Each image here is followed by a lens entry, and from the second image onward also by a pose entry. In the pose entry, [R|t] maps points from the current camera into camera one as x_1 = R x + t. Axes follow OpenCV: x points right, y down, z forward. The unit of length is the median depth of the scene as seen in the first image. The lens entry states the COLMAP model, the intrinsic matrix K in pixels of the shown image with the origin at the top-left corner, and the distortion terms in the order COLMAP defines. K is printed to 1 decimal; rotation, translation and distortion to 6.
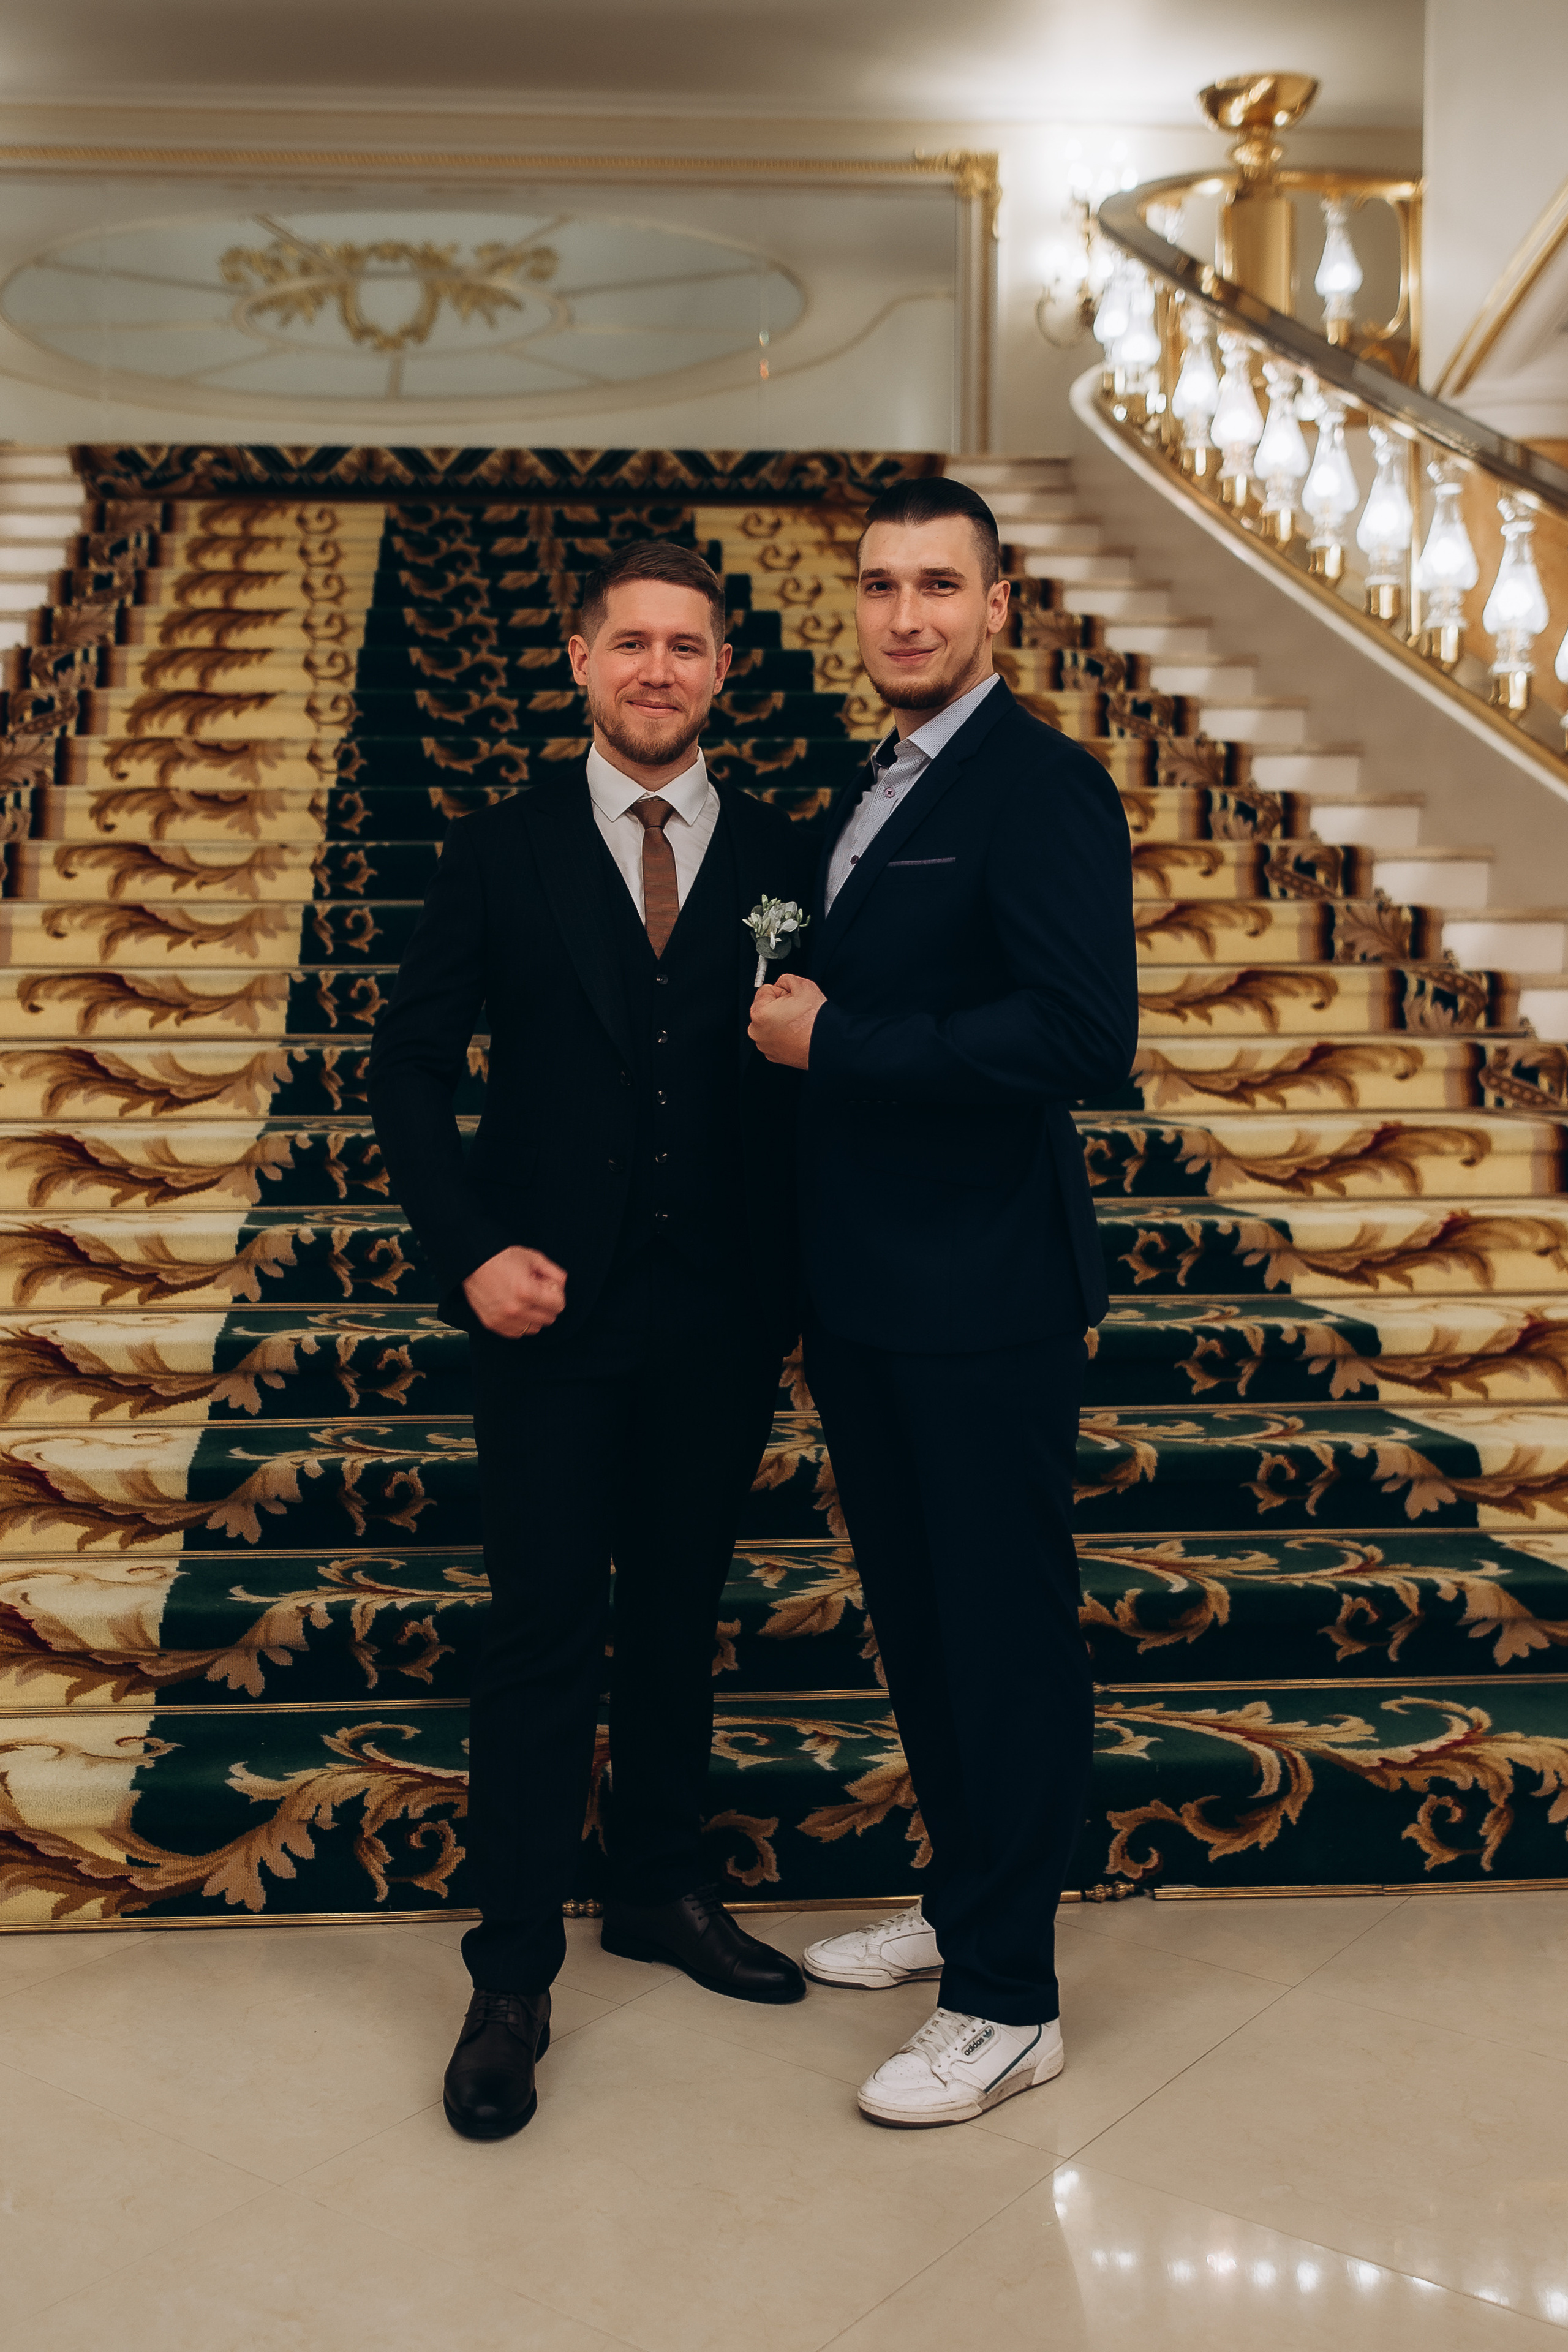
lens RADIAL K [[2571.9, 0, 466.1], [0, 2571.9, 978.2], [0, 0, 1]] dist [0.006776, -0.009747]
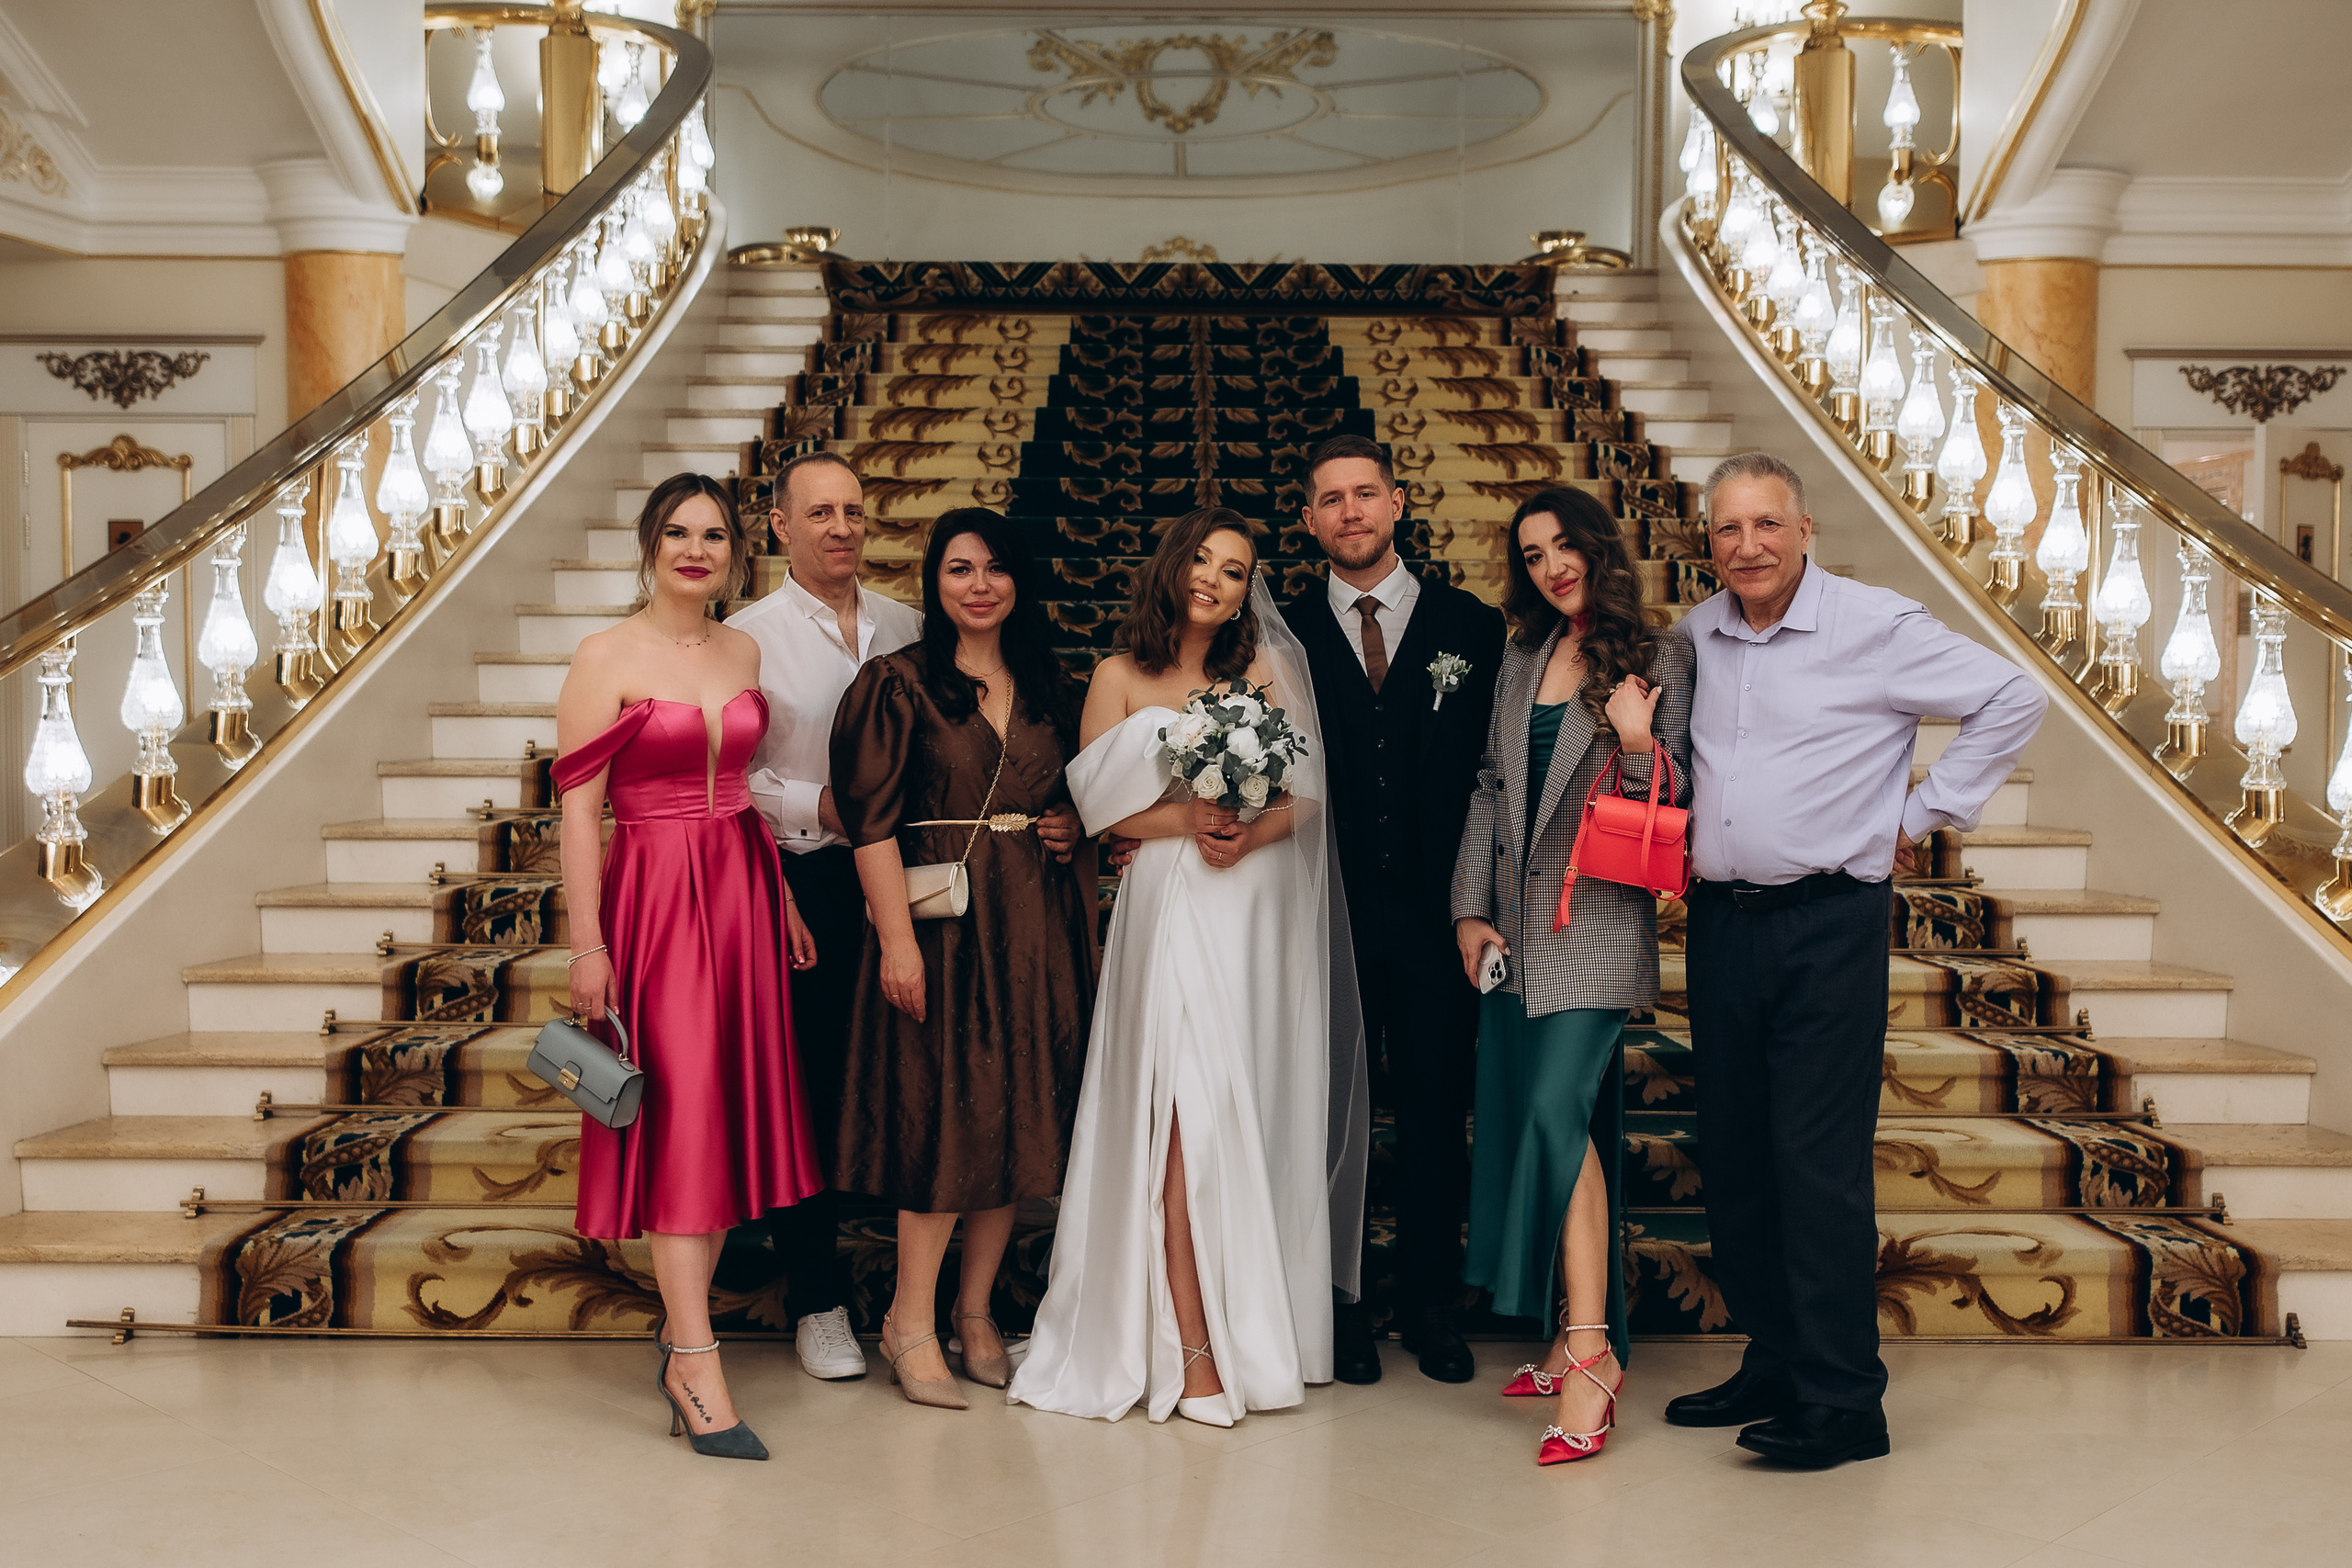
lens RADIAL K [[2490.4, 0, 1180.0], [0, 2490.4, 773.1], [0, 0, 1]] dist [0.002533, 0.010395]
pose [[0.997834, 0.009984, -0.065018, 0.128884], [-0.008110, 0.999545, 0.029038, -0.004064], [0.065278, -0.028448, 0.997462, -0.228254]]
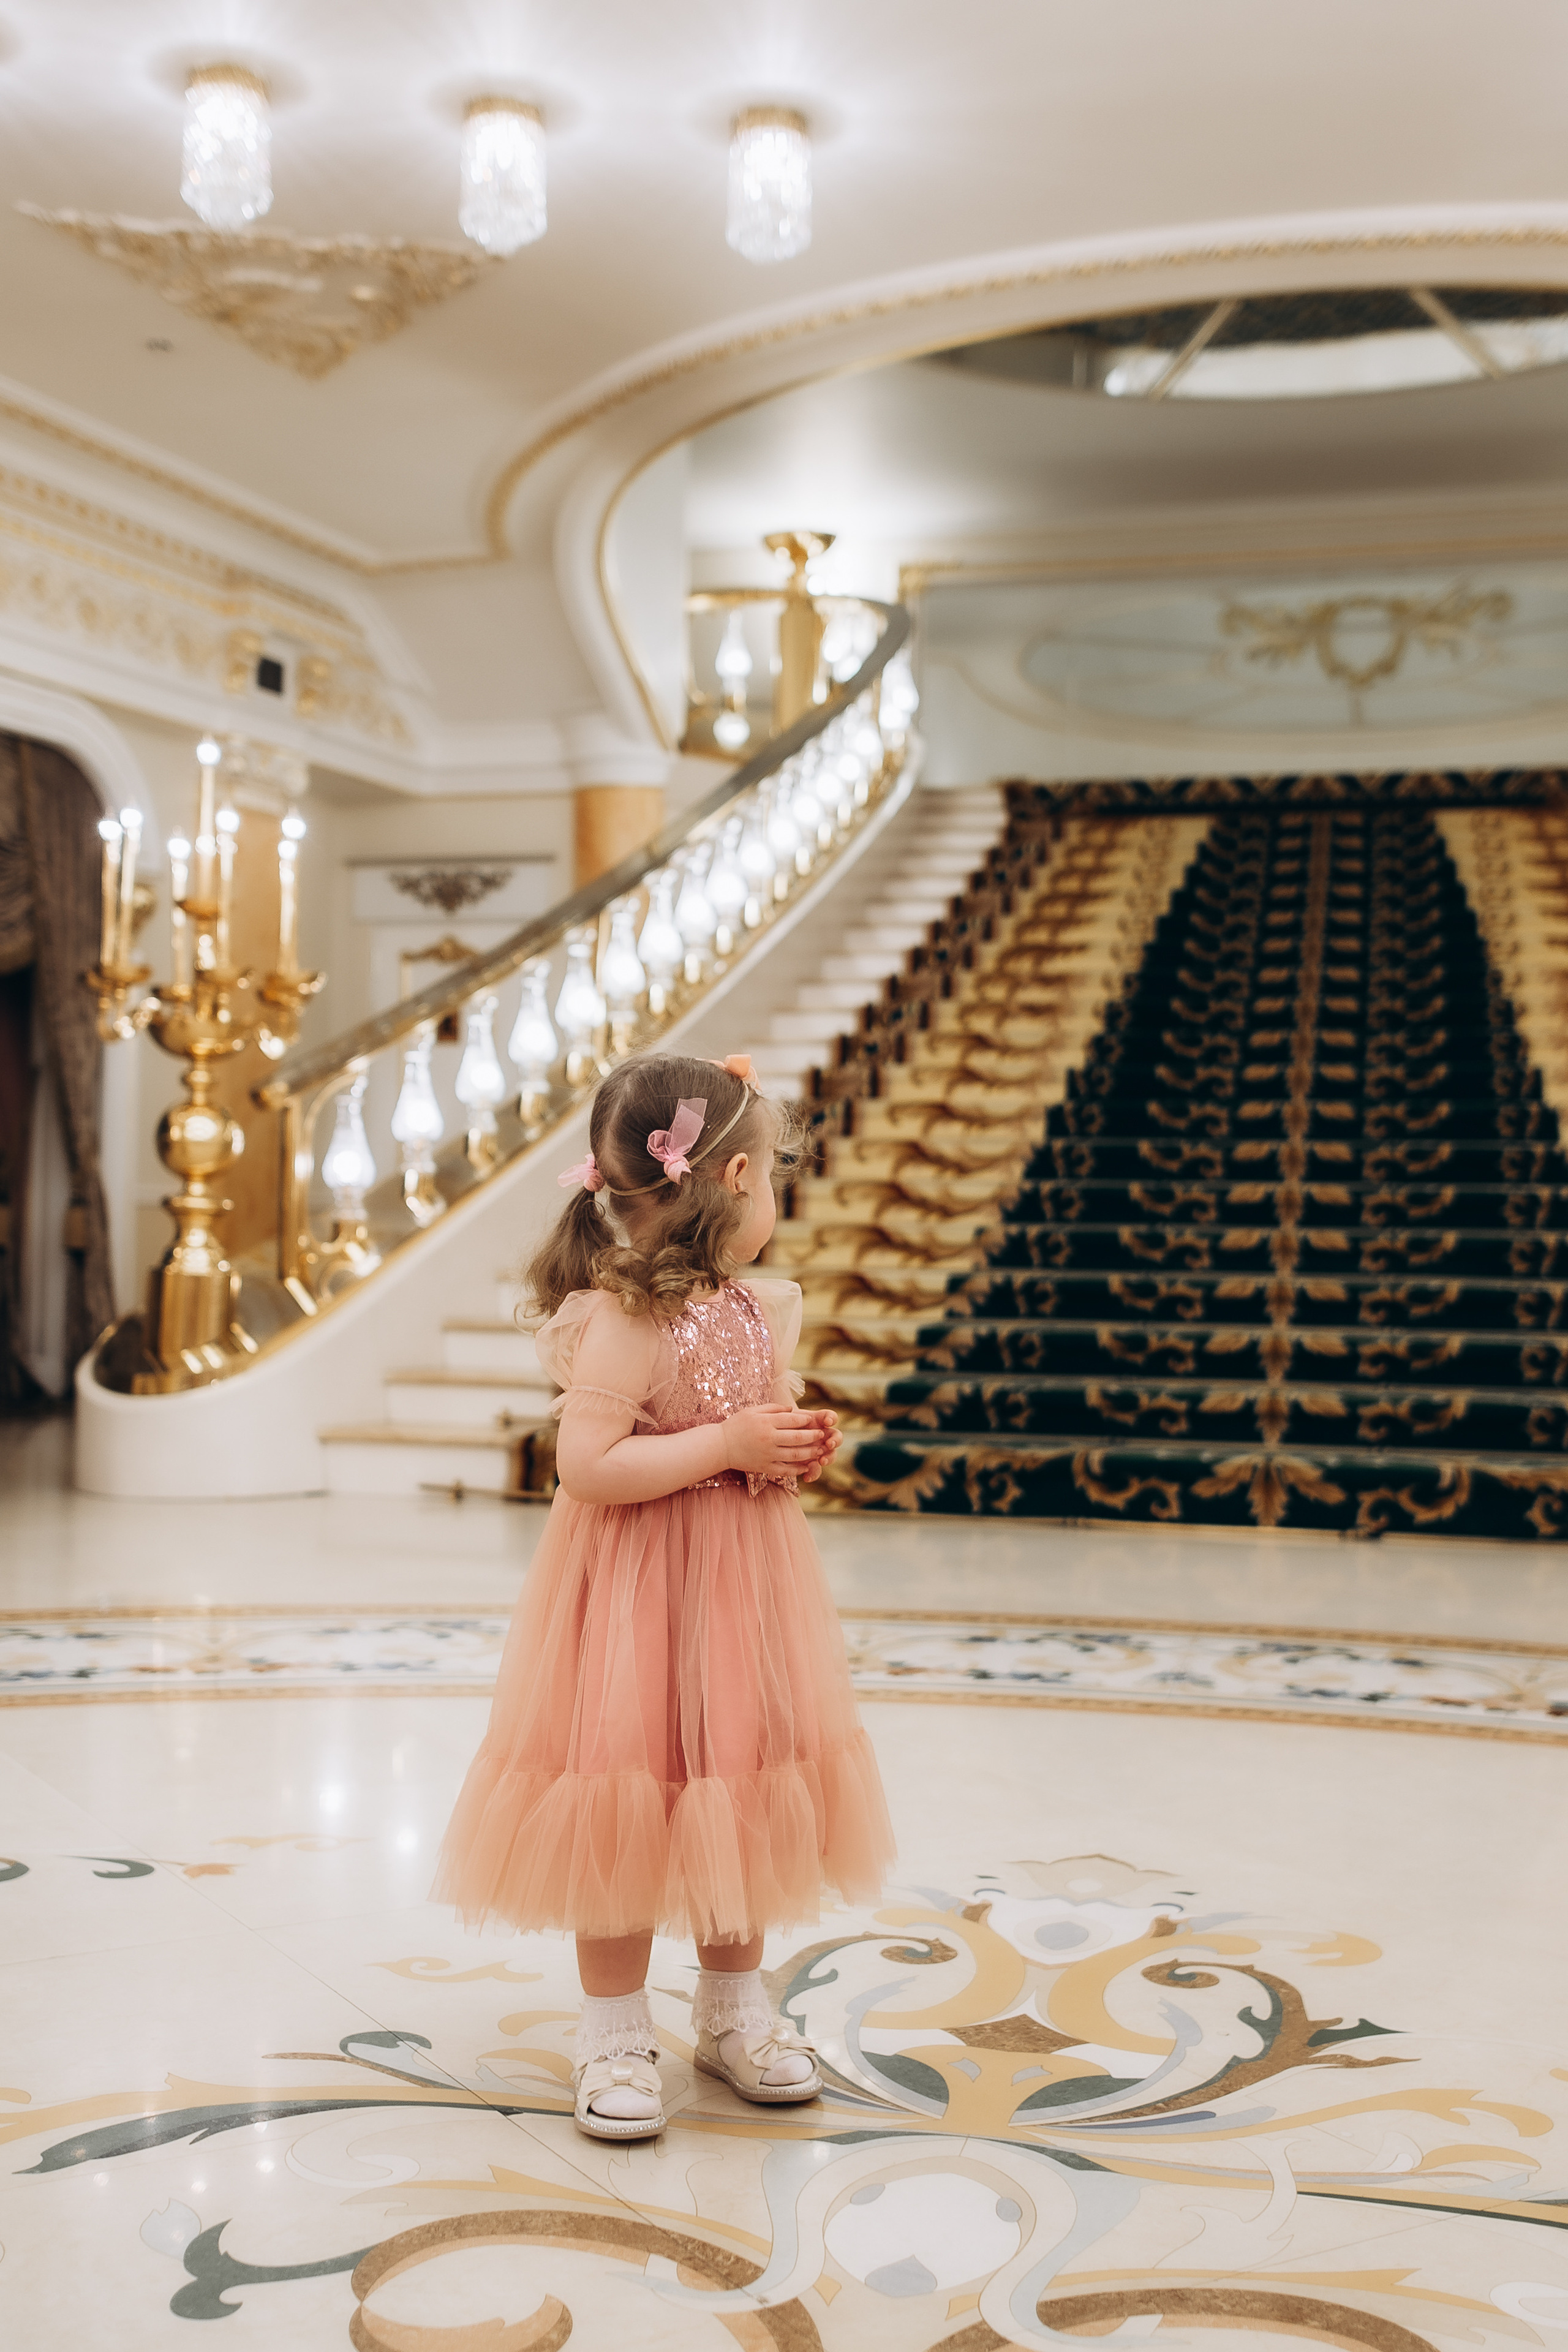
lens RADIAL K [[2471.2, 0, 776.2], [0, 2471.2, 1167.2], [0, 0, 1]] dist [-0.007291, 0.001635]
pose [[0.949648, 0.009067, -0.313188, 0.222691], [-0.023555, 0.998818, -0.042508, 0.094091], [0.312433, 0.047744, 0.948739, -0.468675]]
